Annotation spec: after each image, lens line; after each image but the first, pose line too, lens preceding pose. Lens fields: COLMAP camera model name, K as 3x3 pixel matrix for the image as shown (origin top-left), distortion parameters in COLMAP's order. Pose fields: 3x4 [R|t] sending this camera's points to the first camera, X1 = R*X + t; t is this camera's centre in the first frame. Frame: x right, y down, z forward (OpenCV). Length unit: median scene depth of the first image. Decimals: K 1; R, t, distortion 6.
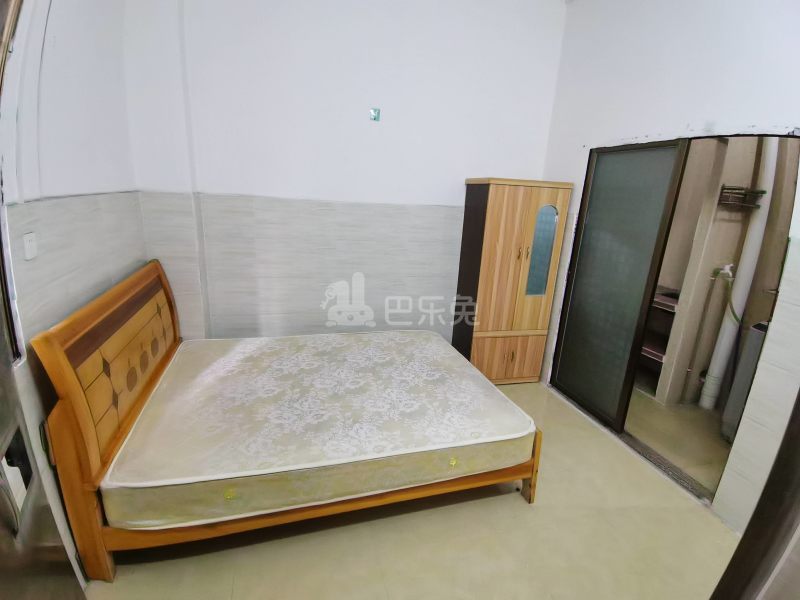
lens RADIAL K [[400.0, 0, 399.1], [0, 400.0, 304.0], [0, 0, 1]] dist [0.003697, -0.000165]
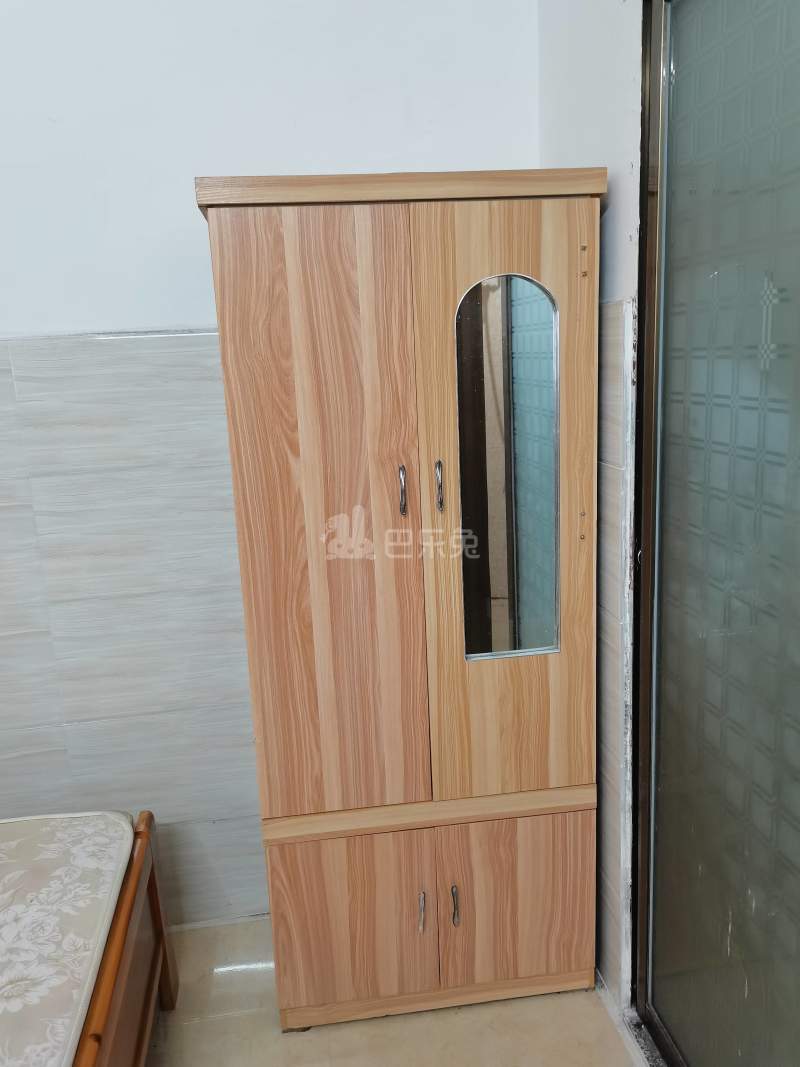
lens RADIAL K [[820.6, 0, 400.0], [0, 820.6, 533.5], [0, 0, 1]] dist [0.036738, -0.003176]
pose [[0.985913, -0.074464, -0.149768, 0.372914], [0.066397, 0.996096, -0.058167, -0.074080], [0.153515, 0.047403, 0.987009, 0.523745]]
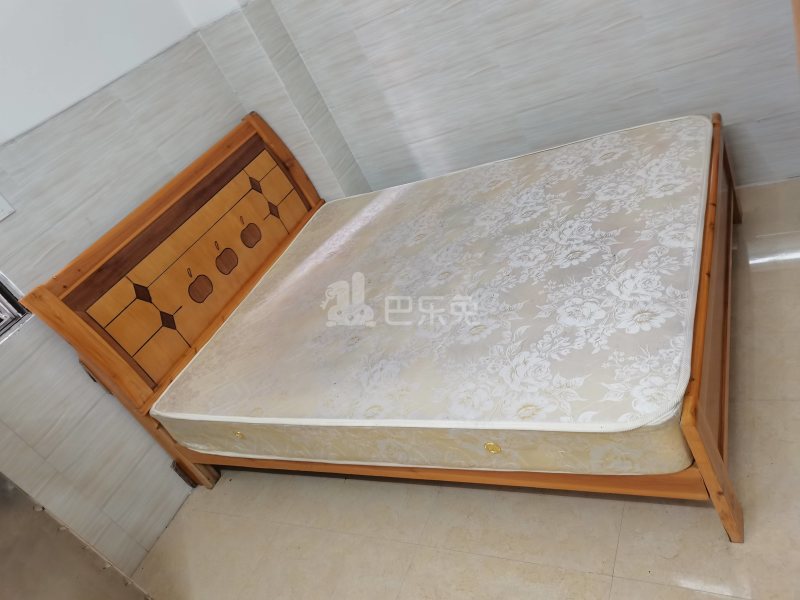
lens RADIAL K [[615.3, 0, 400.0], [0, 615.3, 300.0], [0, 0, 1]] dist [0.036738, -0.003176]
pose [[0.654935, 0.048229, -0.754144, 0.413892], [0.283664, 0.909294, 0.304499, -0.053610], [0.700424, -0.413351, 0.581848, 0.299500]]
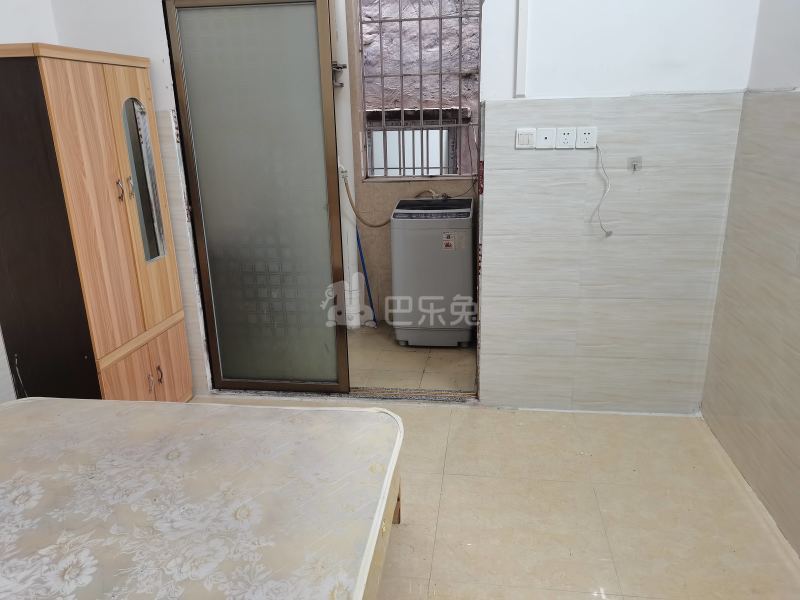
lens RADIAL K [[615.3, 0, 400.0], [0, 615.3, 300.0], [0, 0, 1]] dist [0.036738, -0.003176]
pose [[0.409743, -0.336307, 0.847944, -0.305747], [0.295914, 0.928293, 0.225183, -0.067344], [-0.862870, 0.158652, 0.479880, 0.296344]]
